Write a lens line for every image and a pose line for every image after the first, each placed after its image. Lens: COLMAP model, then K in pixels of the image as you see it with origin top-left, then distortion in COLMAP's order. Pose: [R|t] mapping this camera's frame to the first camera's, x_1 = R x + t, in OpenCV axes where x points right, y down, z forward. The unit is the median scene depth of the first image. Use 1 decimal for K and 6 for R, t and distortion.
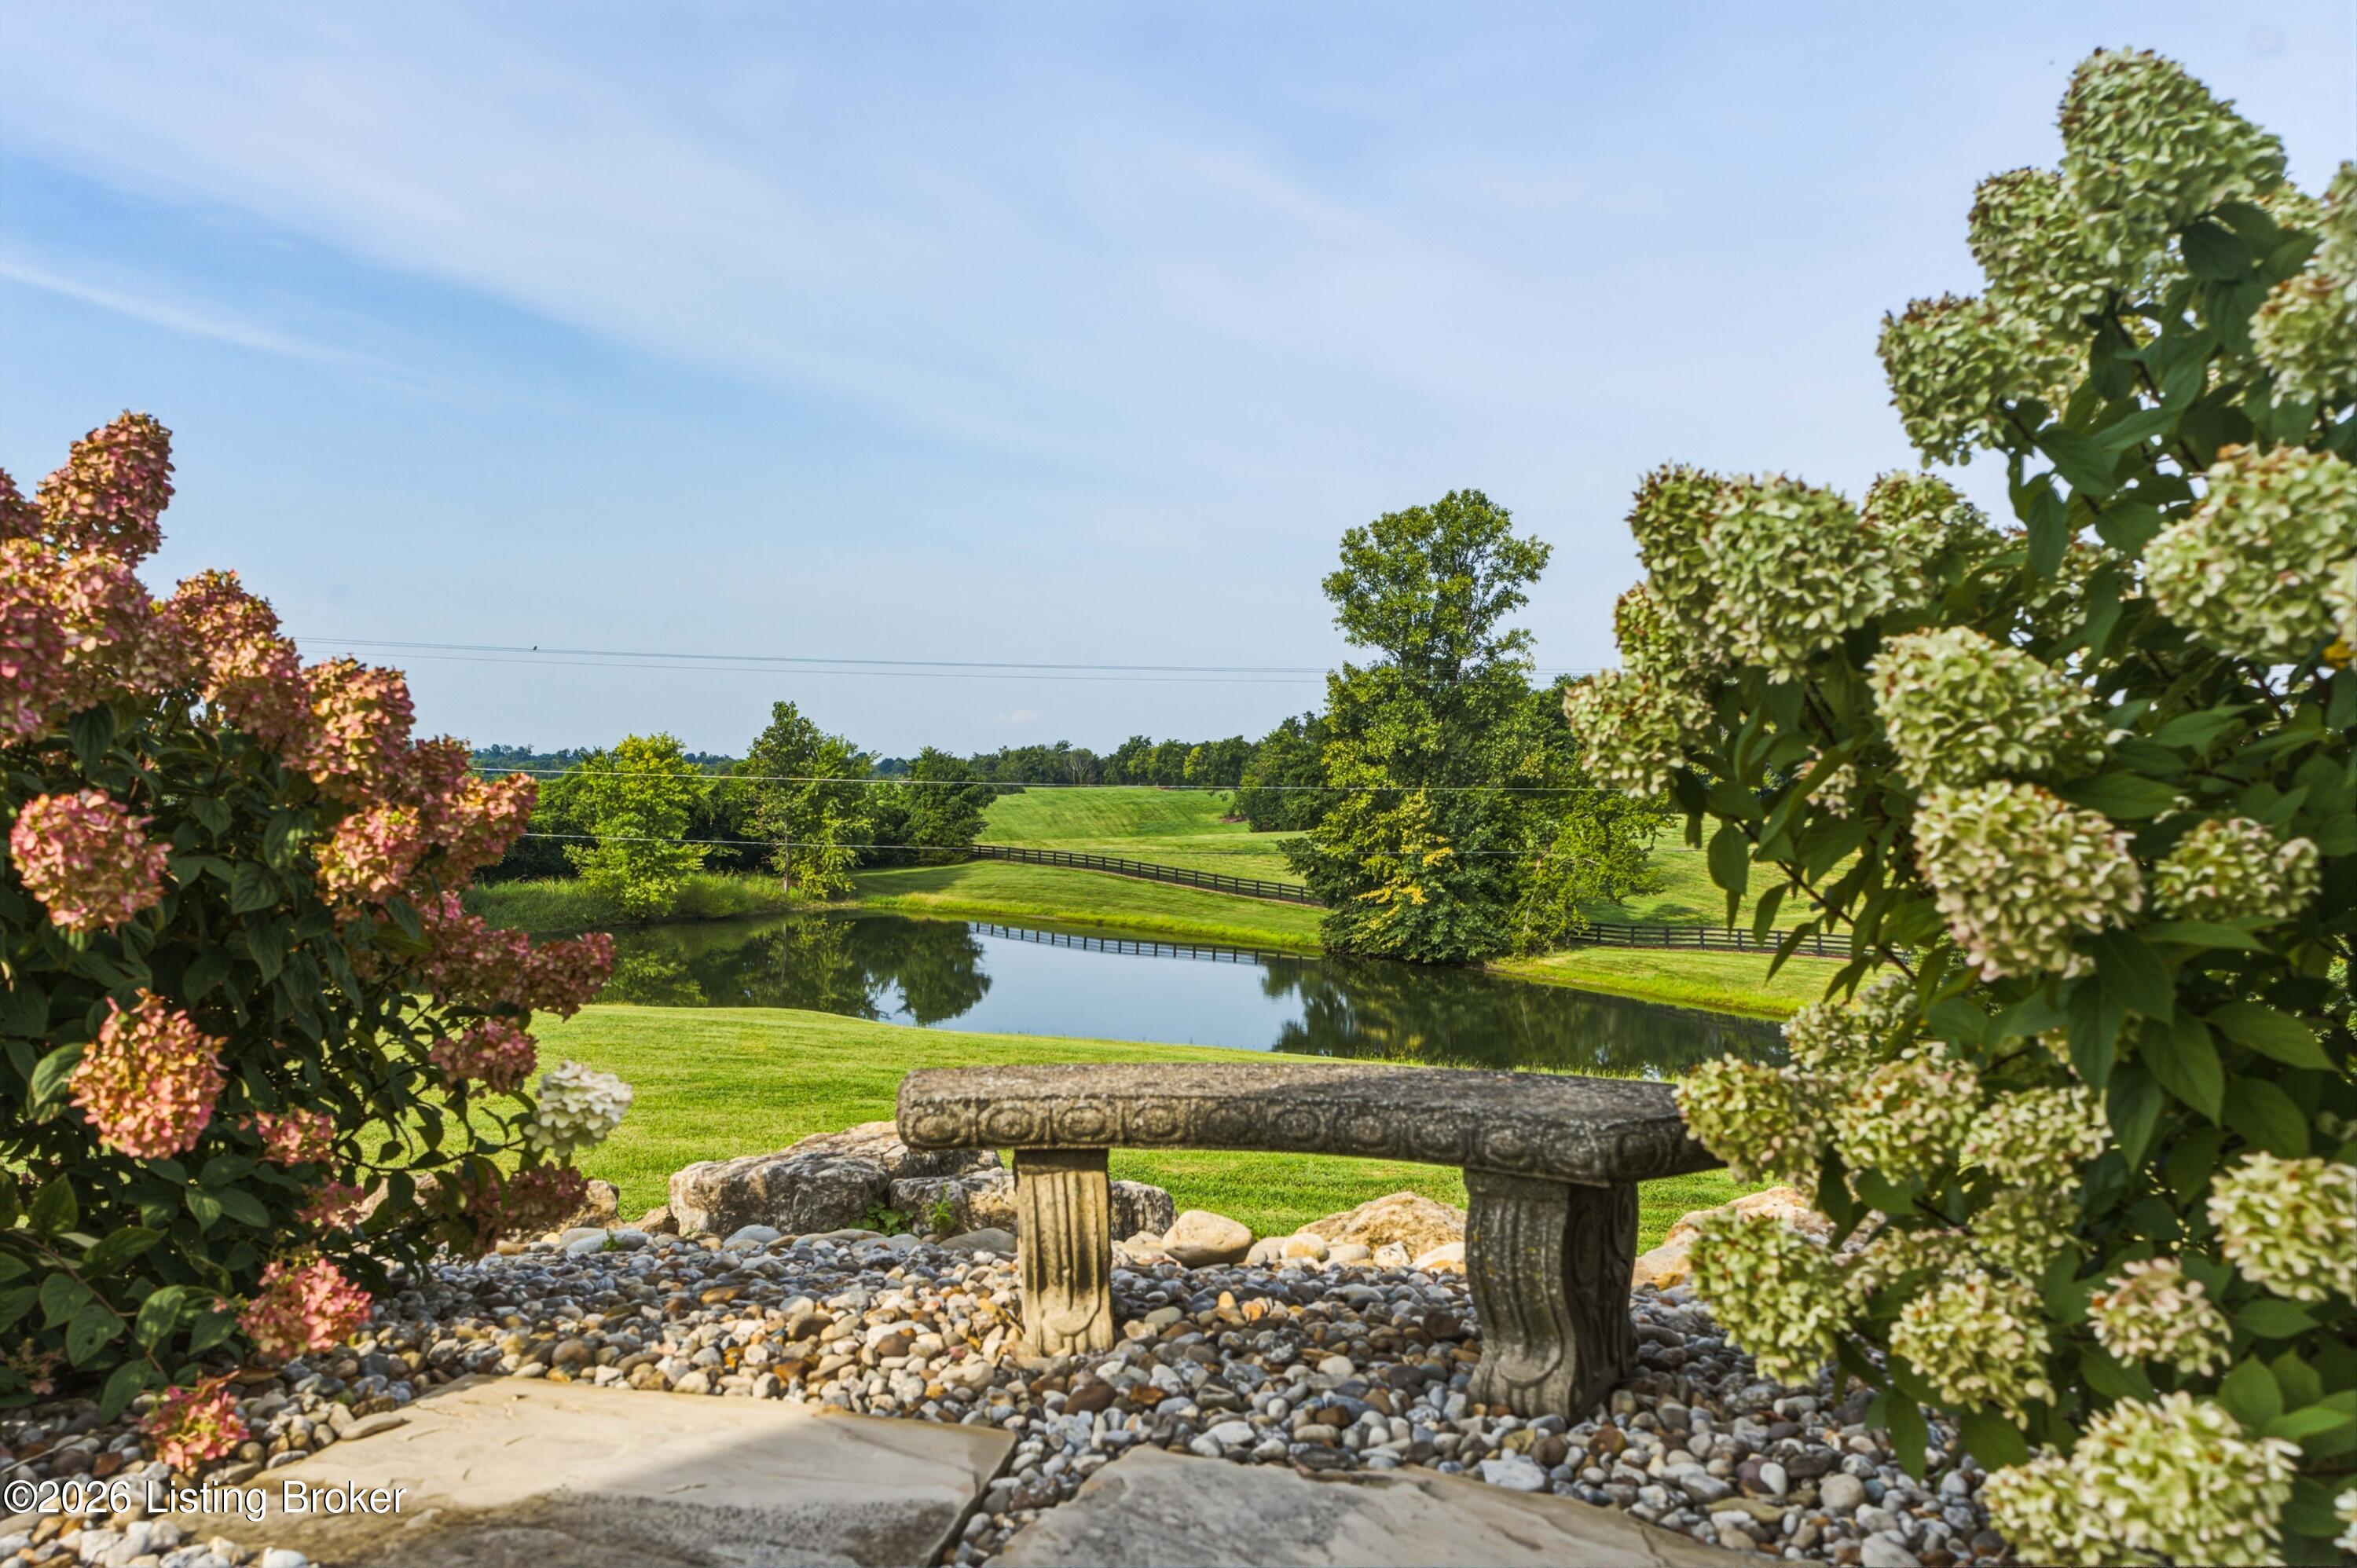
lens RADIAL K [[1867.4, 0, 1210.9], [0, 1867.4, 770.6], [0, 0, 1]] dist [0.001727, -0.000035]
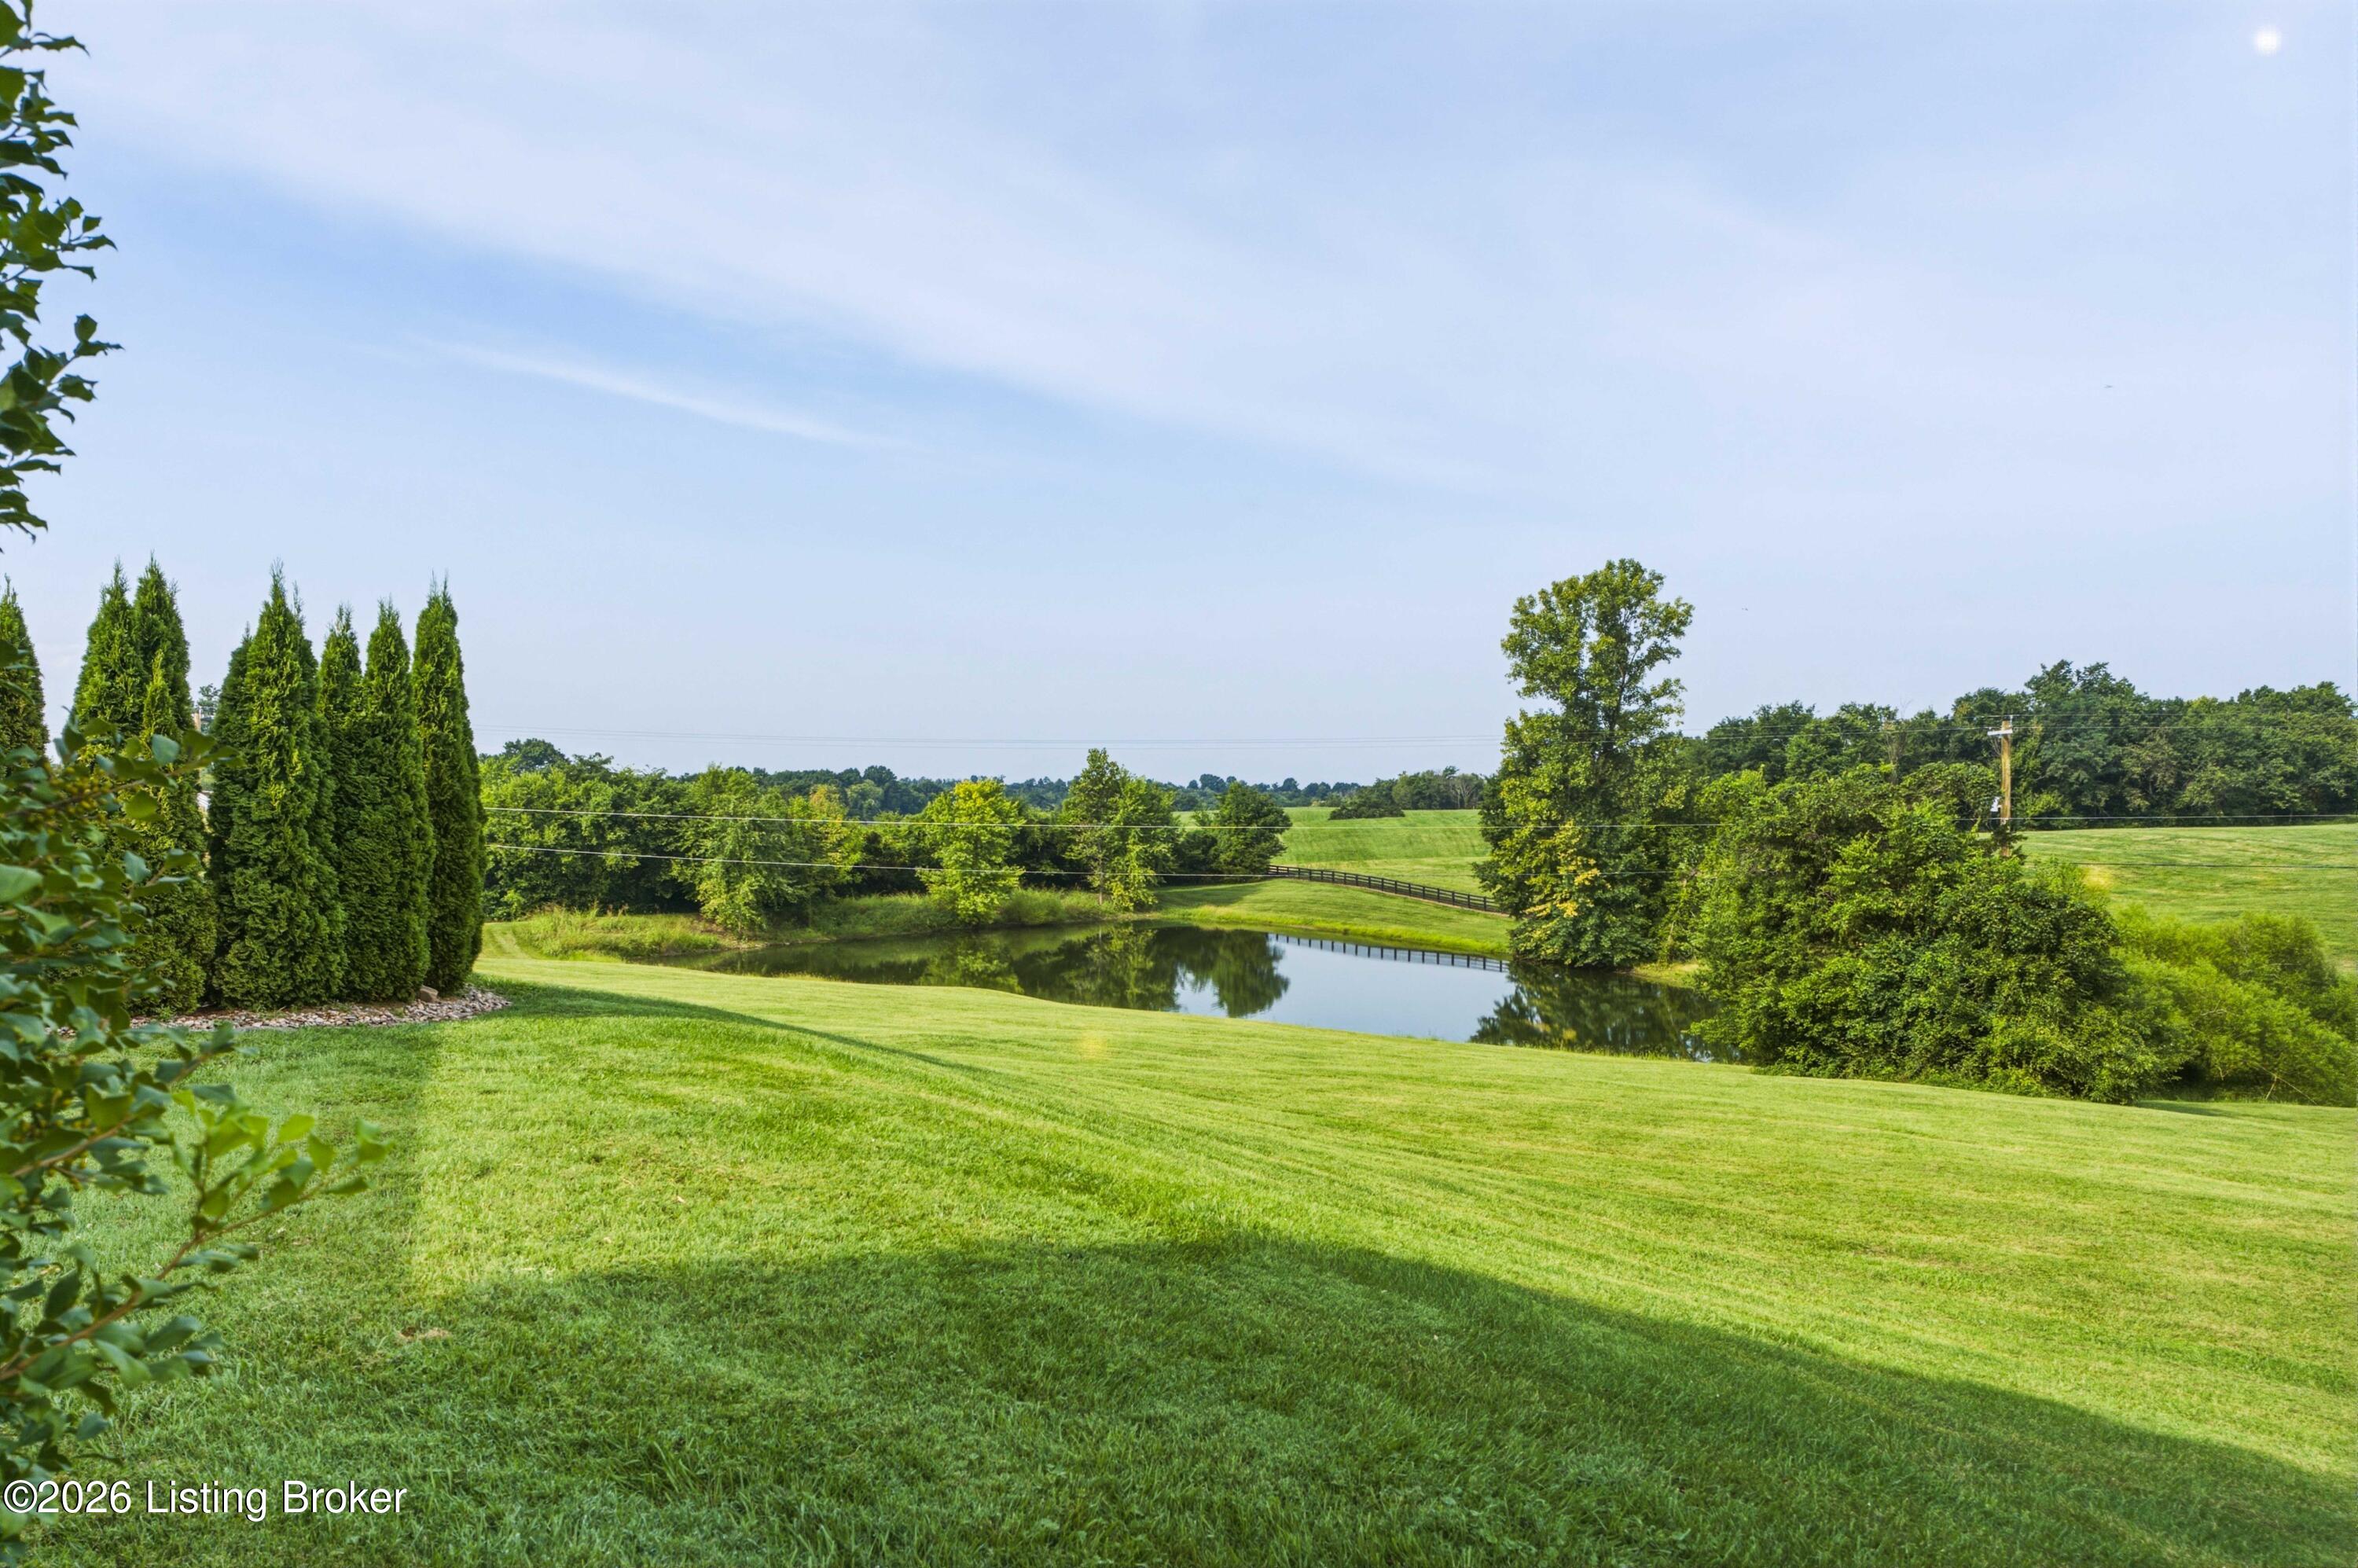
lens RADIAL K [[1764.6, 0, 1179.0], [0, 1764.6, 784.0], [0, 0, 1]] dist [-0.001864, -0.058930]
pose [[0.966235, -0.013157, -0.257325, 0.141922], [0.012042, 0.999910, -0.005909, -0.007517], [0.257379, 0.002611, 0.966307, -0.118829]]
